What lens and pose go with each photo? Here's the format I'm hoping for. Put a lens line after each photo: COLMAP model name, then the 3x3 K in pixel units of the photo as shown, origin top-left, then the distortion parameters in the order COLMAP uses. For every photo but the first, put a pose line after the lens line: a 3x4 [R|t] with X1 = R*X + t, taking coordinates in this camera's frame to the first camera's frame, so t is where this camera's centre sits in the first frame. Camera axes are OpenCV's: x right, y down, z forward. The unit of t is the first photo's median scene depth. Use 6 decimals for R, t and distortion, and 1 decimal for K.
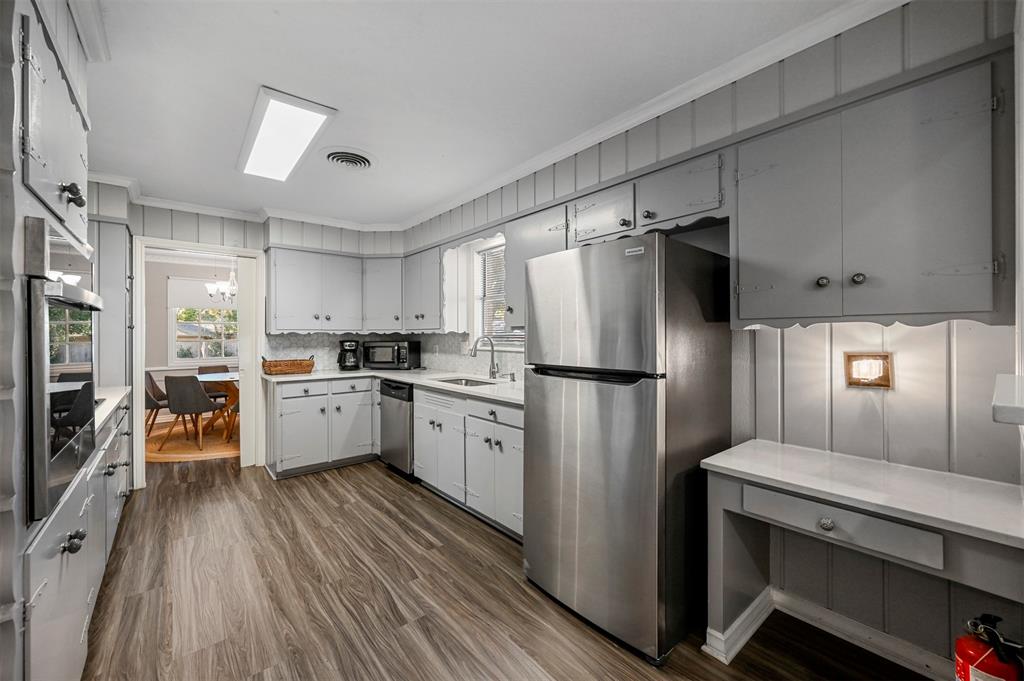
lens RADIAL K [[405.3, 0, 519.3], [0, 405.3, 340.1], [0, 0, 1]] dist [-0.002676, 0.000015]
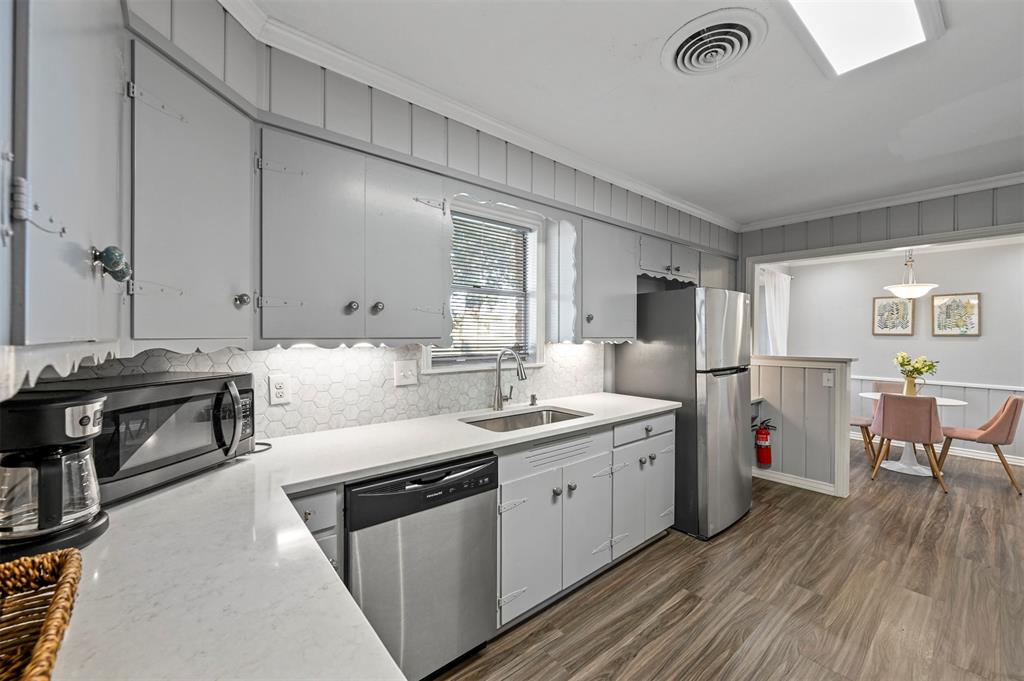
lens RADIAL K [[405.3, 0, 512.5], [0, 405.3, 335.5], [0, 0, 1]] dist [-0.002676, 0.000015]
pose [[0.009024, -0.000934, 0.999959, -0.942819], [0.001539, 0.999998, 0.000920, -0.040126], [-0.999958, 0.001531, 0.009025, 1.202856]]
